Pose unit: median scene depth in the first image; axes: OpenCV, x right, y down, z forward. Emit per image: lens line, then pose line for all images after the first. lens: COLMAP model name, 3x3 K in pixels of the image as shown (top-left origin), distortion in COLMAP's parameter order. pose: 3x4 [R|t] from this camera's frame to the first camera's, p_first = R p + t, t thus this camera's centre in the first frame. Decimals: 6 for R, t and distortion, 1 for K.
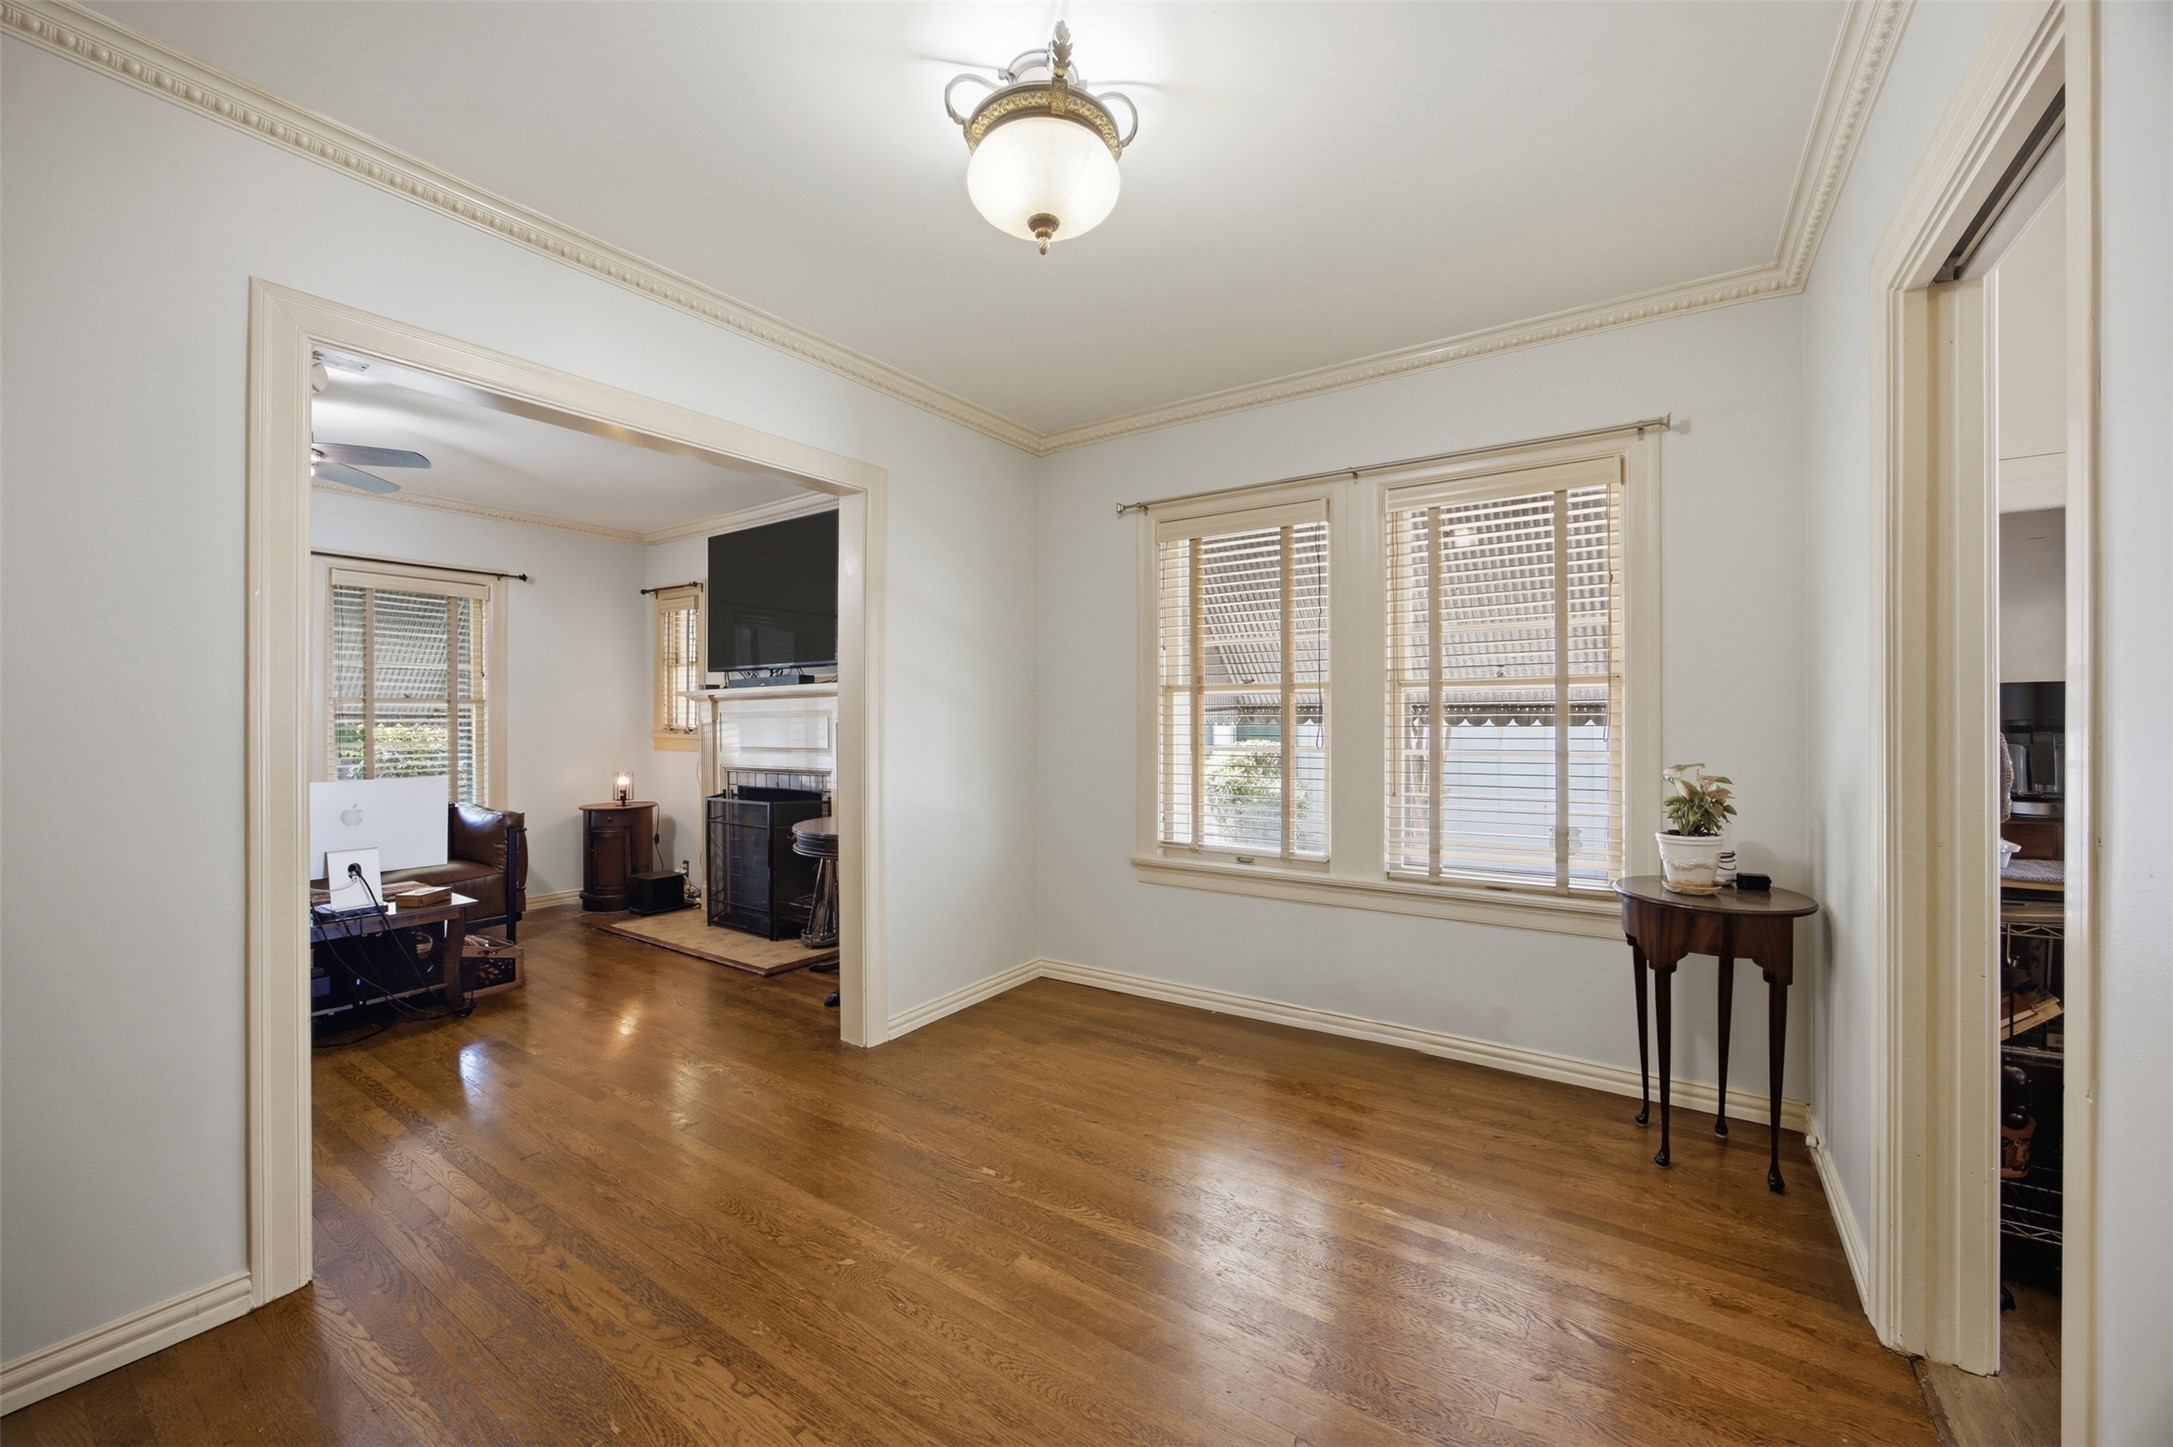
lens RADIAL K [[846.1, 0, 1118.4], [0, 846.1, 713.4], [0, 0, 1]] dist [-0.011588, 0.001131]
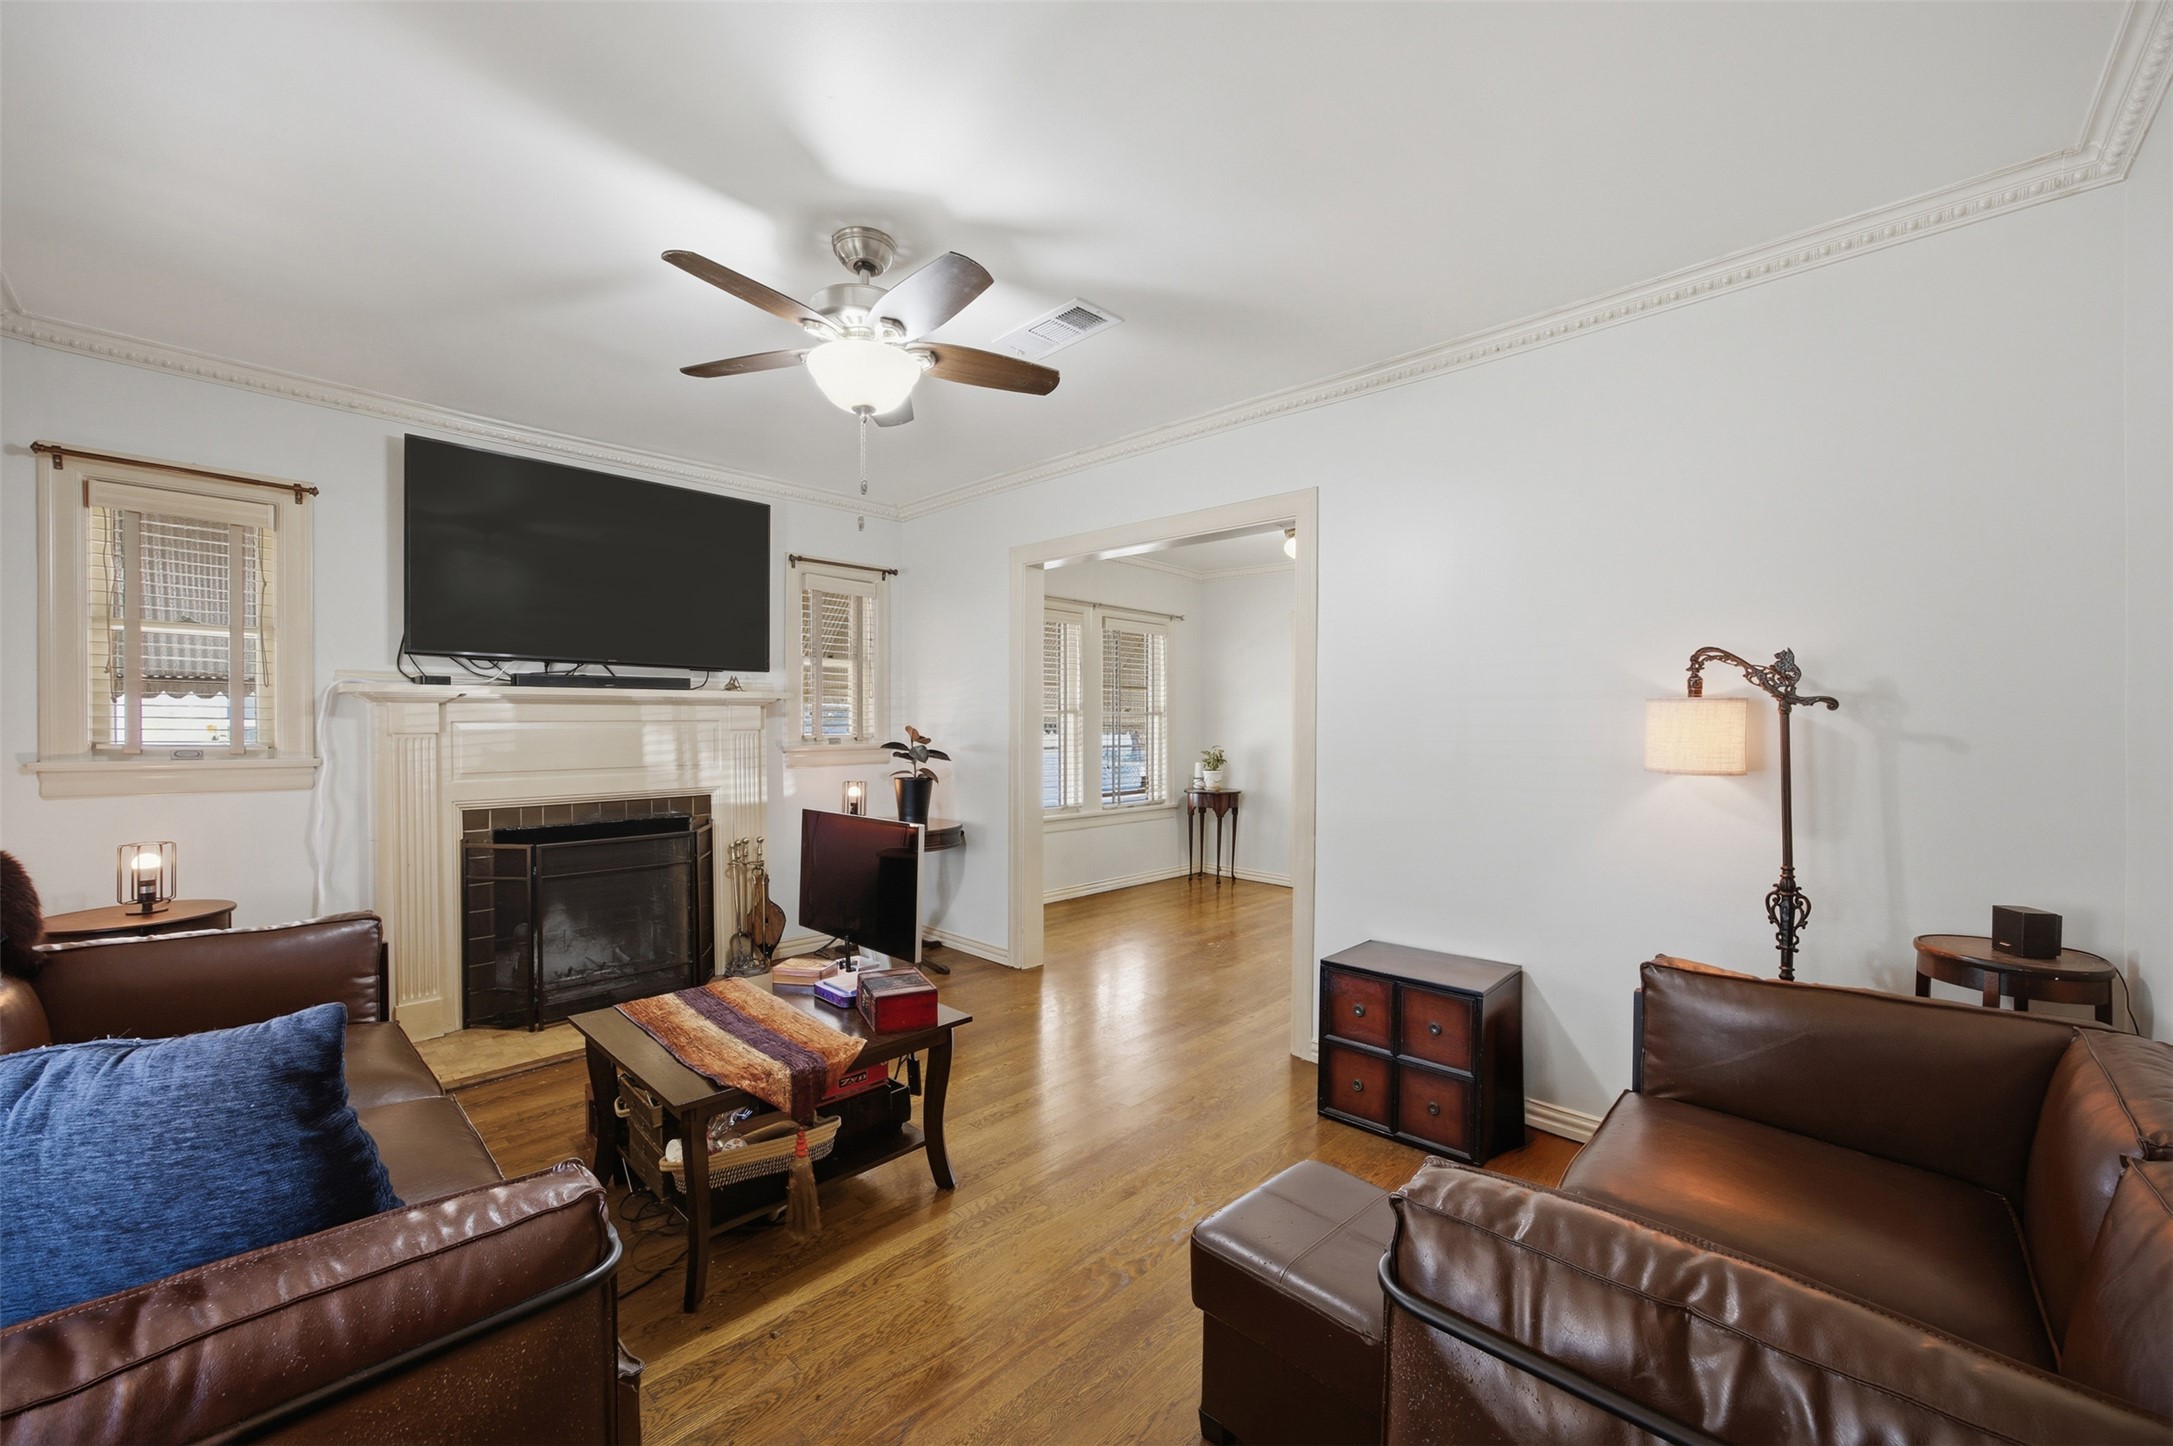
lens RADIAL K [[846.1, 0, 1102.2], [0, 846.1, 734.7], [0, 0, 1]] dist [-0.011588, 0.001131]
pose [[0.161975, -0.006419, 0.986774, -1.019975], [-0.007792, 0.999939, 0.007784, 0.000966], [-0.986764, -0.008950, 0.161915, 0.410968]]
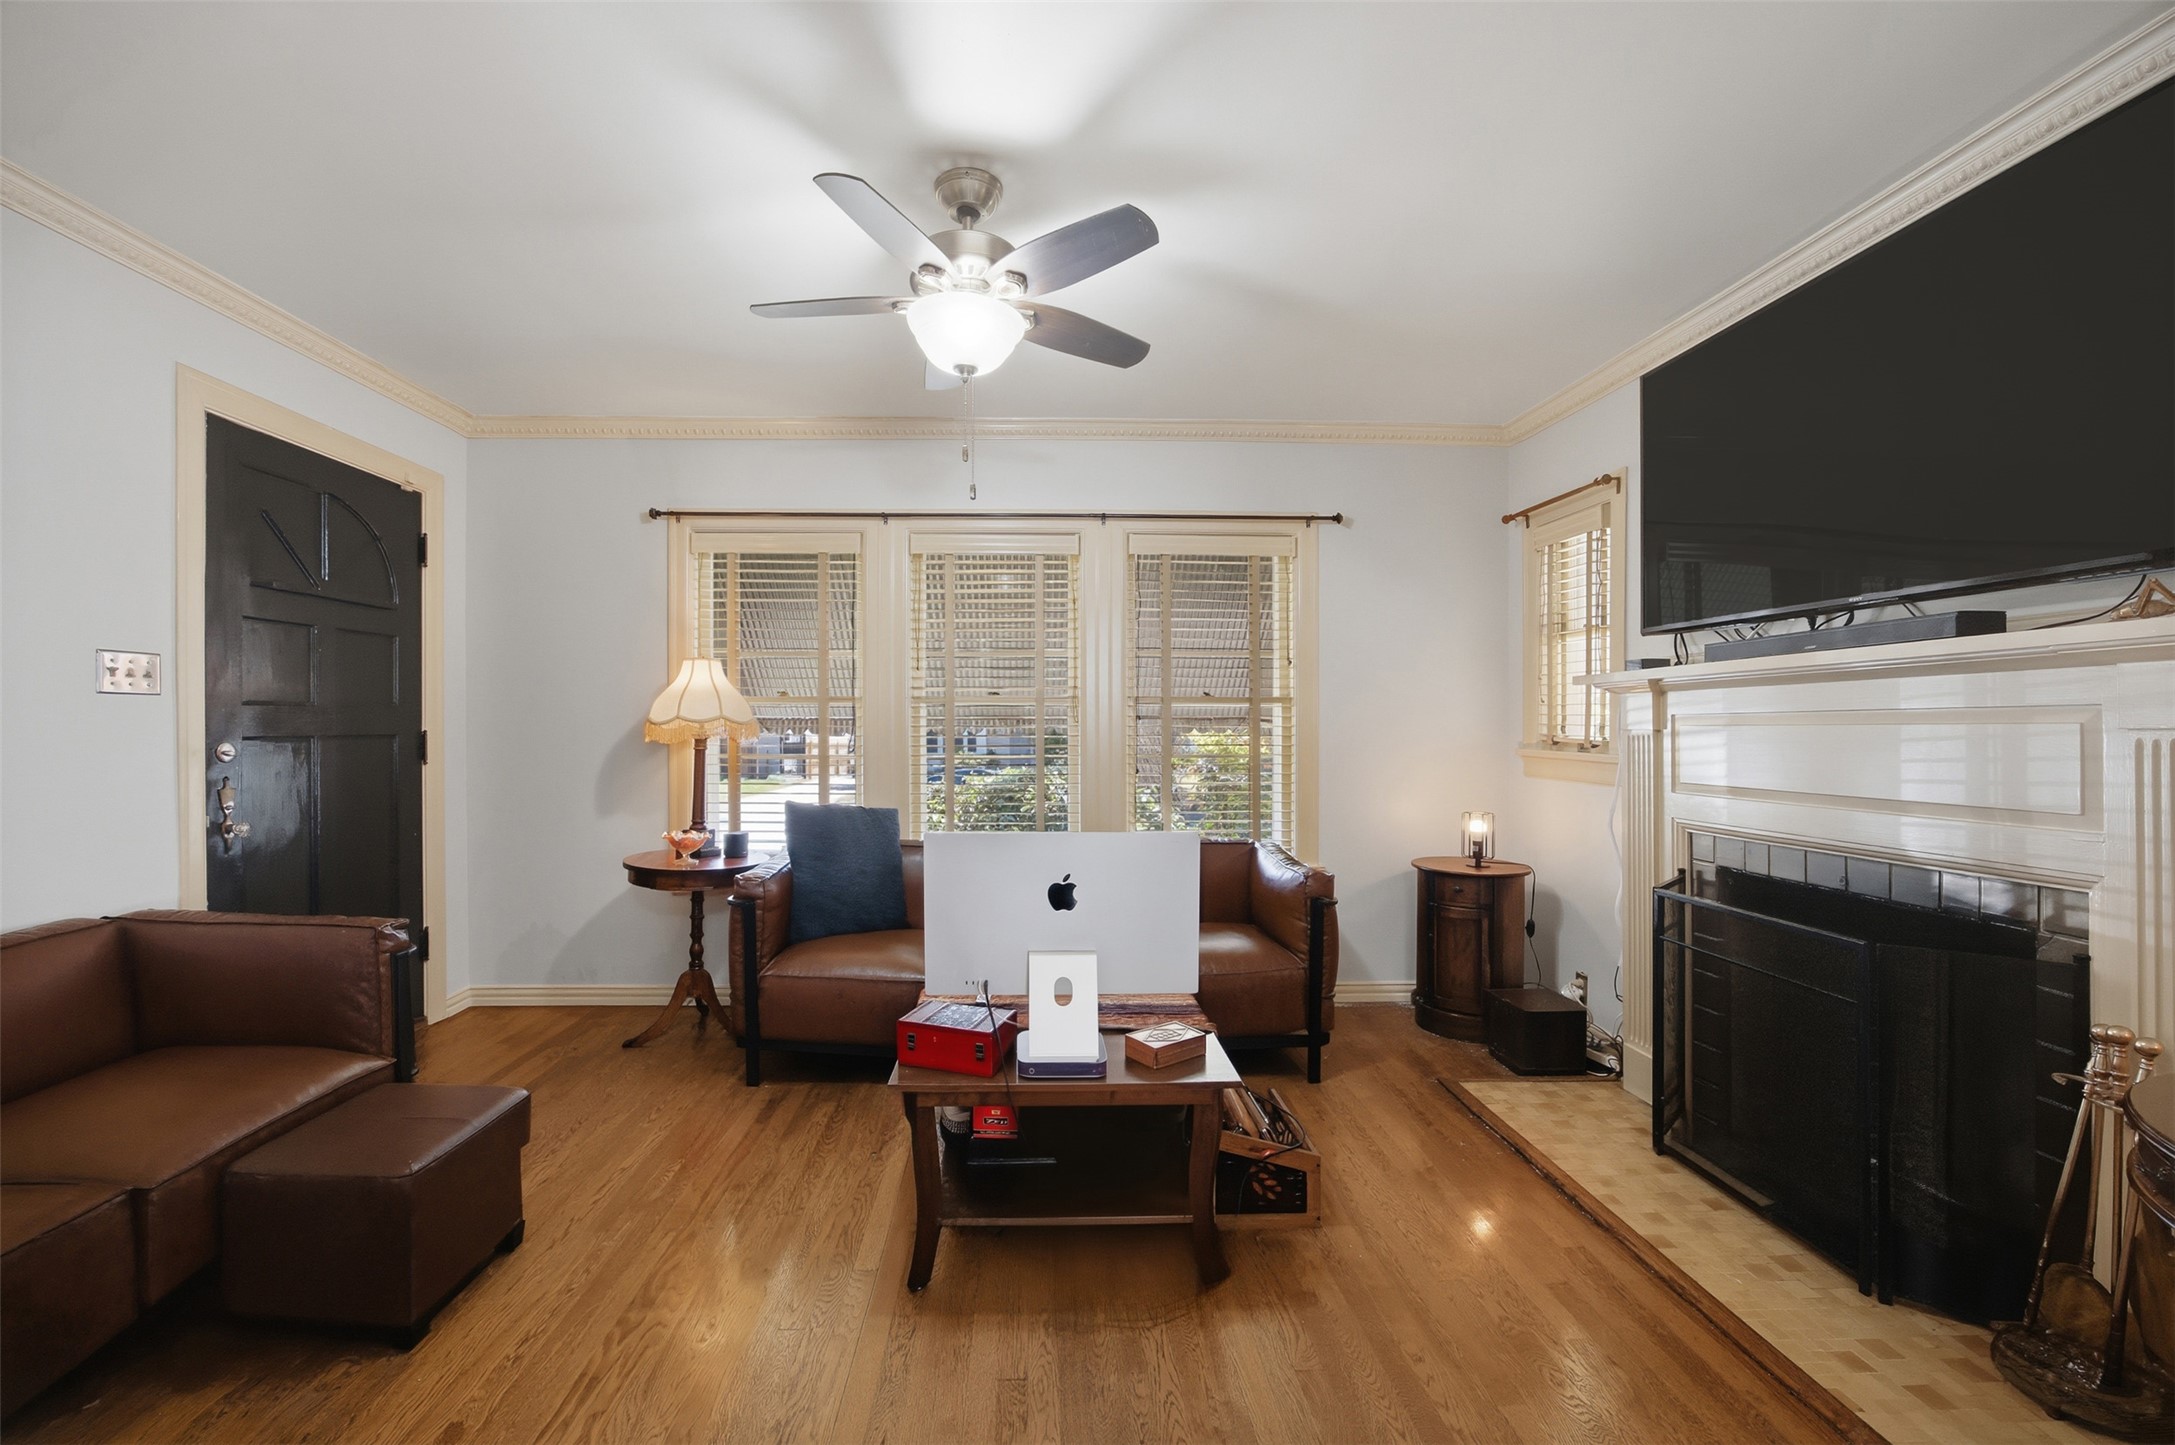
lens RADIAL K [[846.9, 0, 1065.2], [0, 846.9, 733.0], [0, 0, 1]] dist [-0.011588, 0.001131]
pose [[0.583072, 0.011744, -0.812335, -0.277021], [0.003766, 0.999846, 0.017158, 0.000624], [0.812412, -0.013064, 0.582938, 0.418256]]
